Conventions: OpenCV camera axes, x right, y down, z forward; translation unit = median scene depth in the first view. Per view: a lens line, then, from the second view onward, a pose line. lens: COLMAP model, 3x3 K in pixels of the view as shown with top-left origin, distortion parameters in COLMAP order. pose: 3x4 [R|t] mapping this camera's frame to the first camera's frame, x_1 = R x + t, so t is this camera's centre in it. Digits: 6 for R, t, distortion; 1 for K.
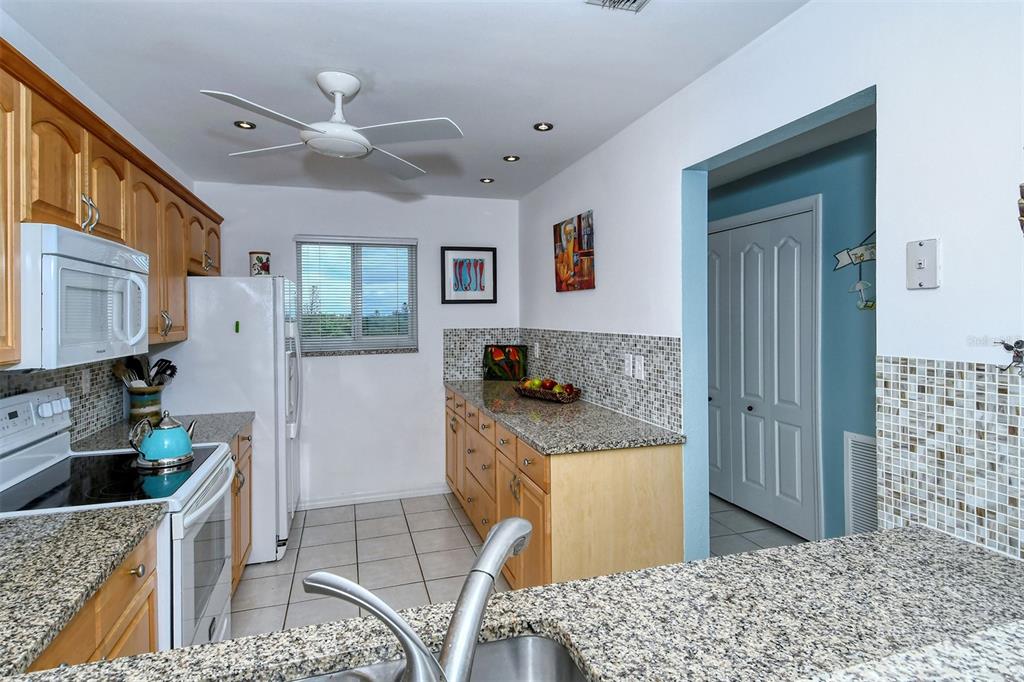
lens RADIAL K [[537.6, 0, 504.6], [0, 537.6, 322.6], [0, 0, 1]] dist [0.033819, -0.022346]
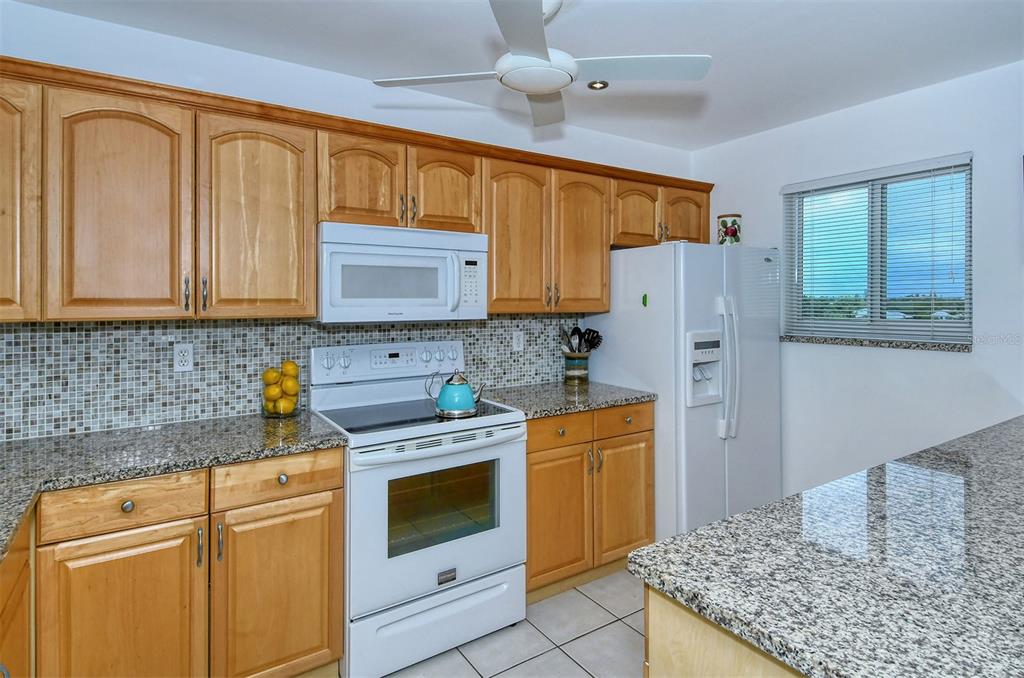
lens RADIAL K [[541.2, 0, 519.4], [0, 541.2, 292.4], [0, 0, 1]] dist [0.026464, -0.021399]
pose [[0.310452, 0.001012, -0.950588, 0.382938], [-0.015689, 0.999869, -0.004059, 0.001731], [0.950459, 0.016174, 0.310427, 0.574891]]
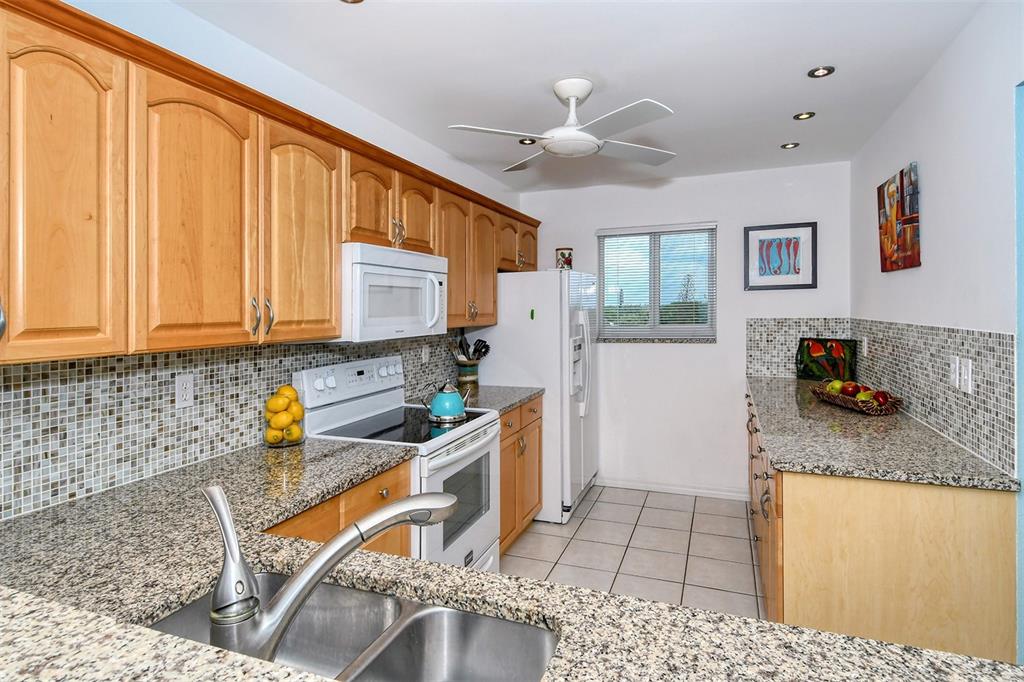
lens RADIAL K [[537.6, 0, 508.4], [0, 537.6, 309.8], [0, 0, 1]] dist [0.033819, -0.022346]
pose [[0.788547, 0.001897, -0.614972, 0.204966], [-0.003202, 0.999994, -0.001021, -0.000591], [0.614966, 0.002774, 0.788548, 0.062256]]
